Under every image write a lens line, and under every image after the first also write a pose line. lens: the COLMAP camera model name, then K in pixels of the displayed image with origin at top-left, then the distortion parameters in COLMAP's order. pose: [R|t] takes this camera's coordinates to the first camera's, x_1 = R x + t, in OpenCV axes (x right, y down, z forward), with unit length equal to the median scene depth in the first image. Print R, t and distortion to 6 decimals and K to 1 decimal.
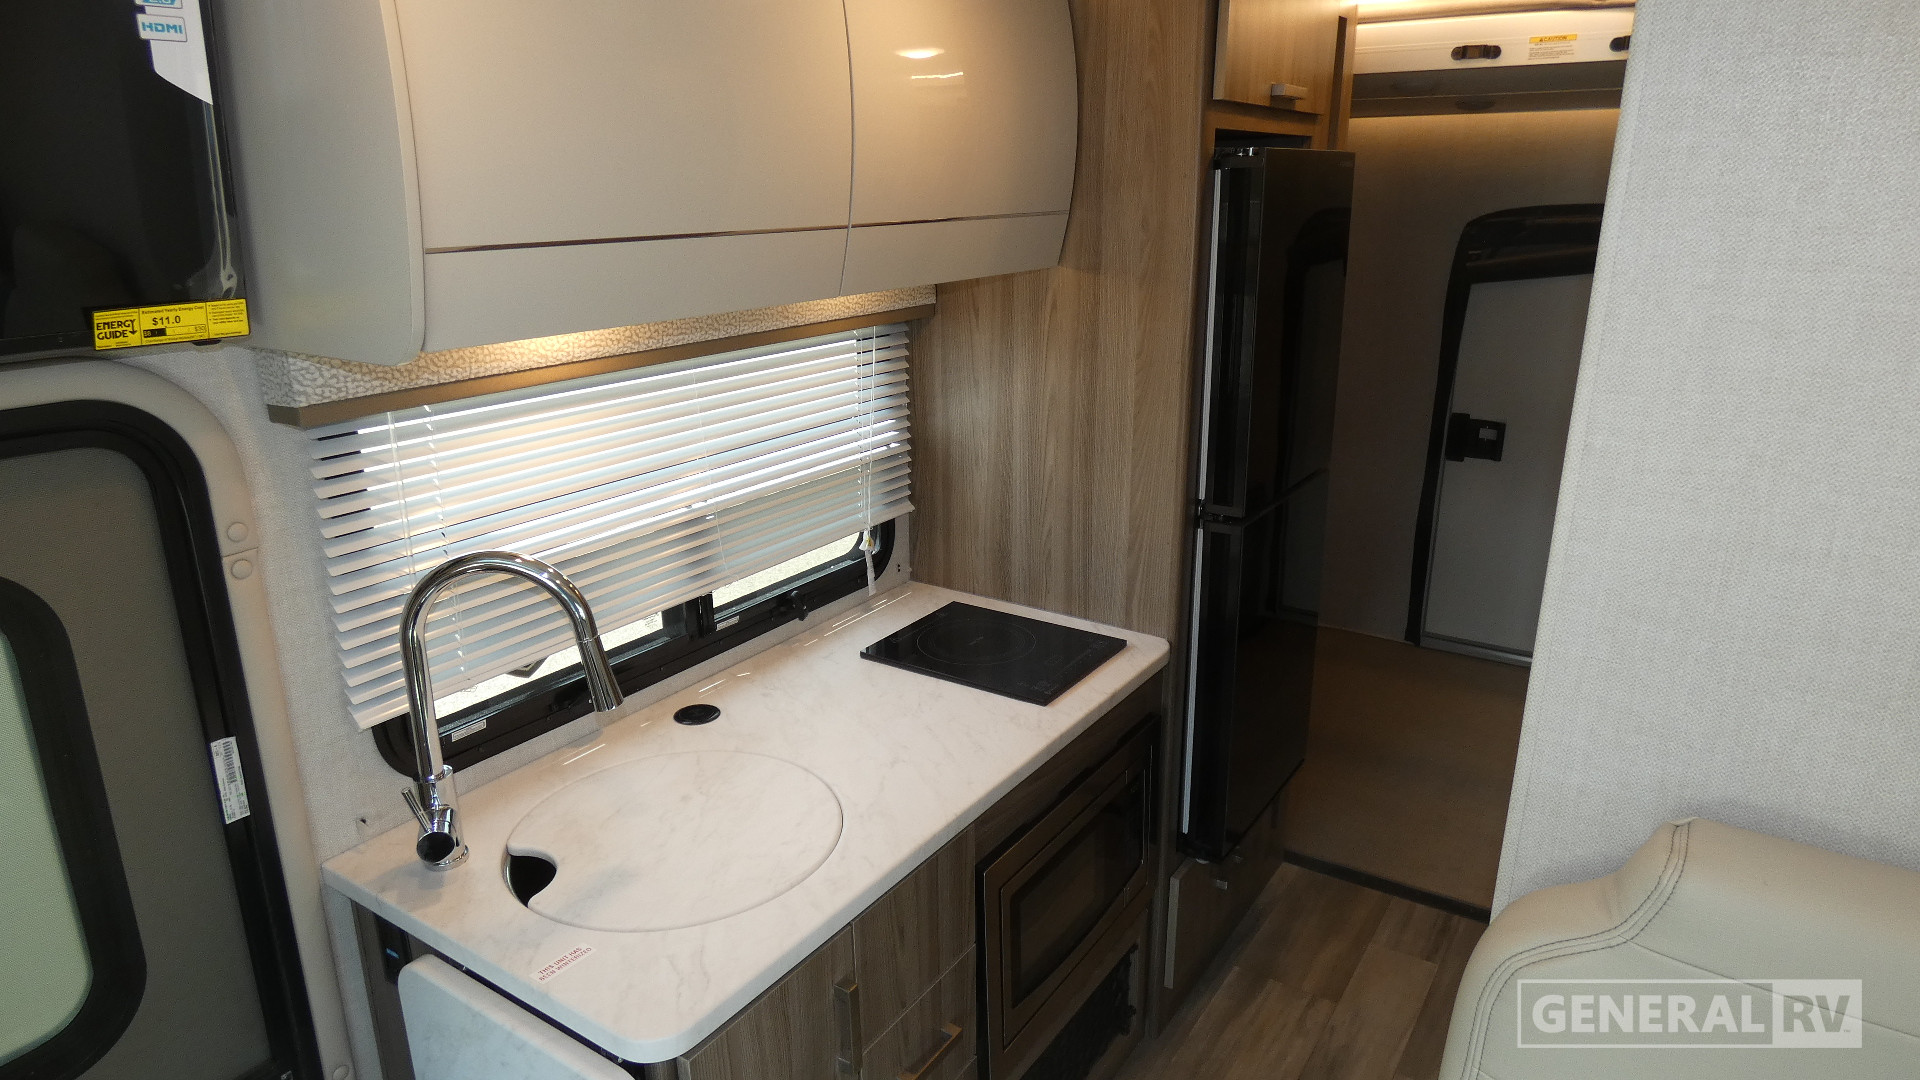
lens RADIAL K [[1149.4, 0, 966.6], [0, 1149.4, 536.5], [0, 0, 1]] dist [0.001882, -0.003630]
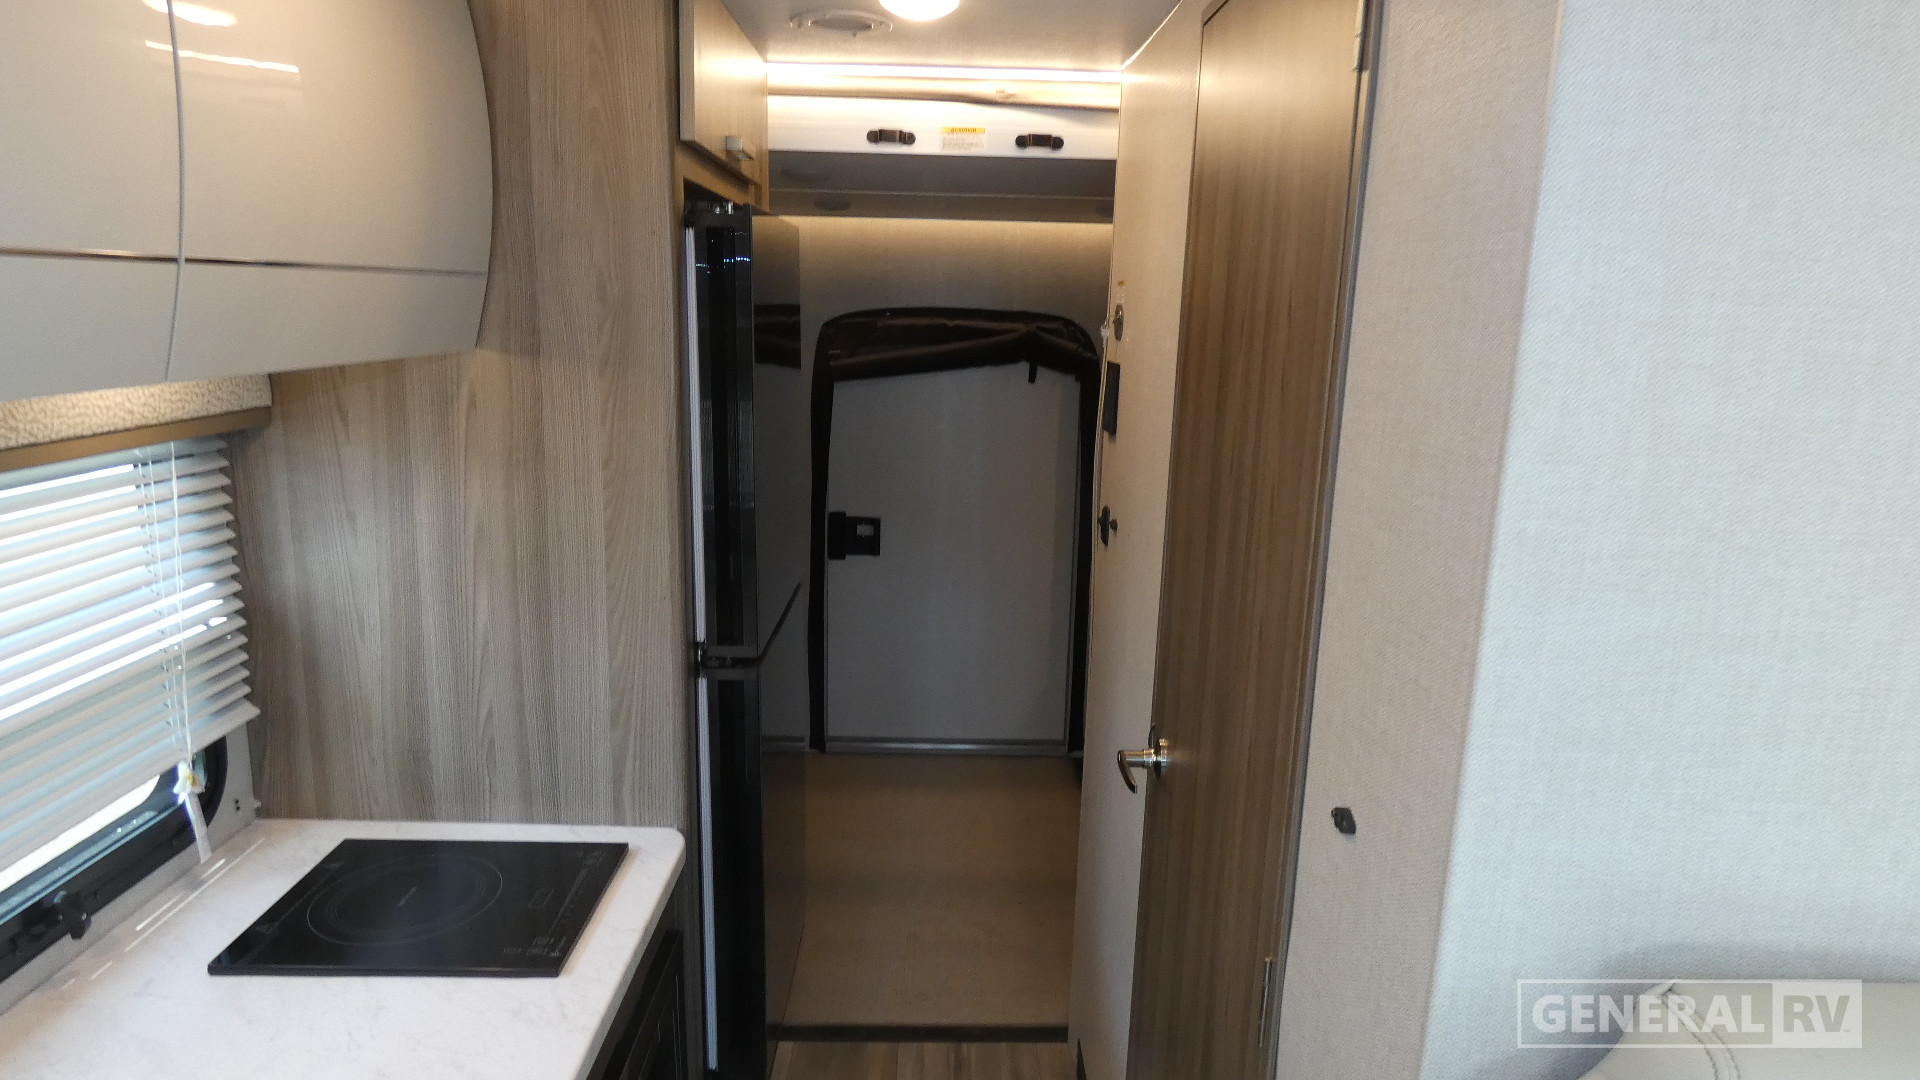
lens RADIAL K [[1149.4, 0, 962.8], [0, 1149.4, 540.6], [0, 0, 1]] dist [0.001882, -0.003630]
pose [[0.823385, -0.086358, 0.560873, -0.080919], [0.137306, 0.989304, -0.049247, -0.036133], [-0.550621, 0.117561, 0.826436, 0.235319]]
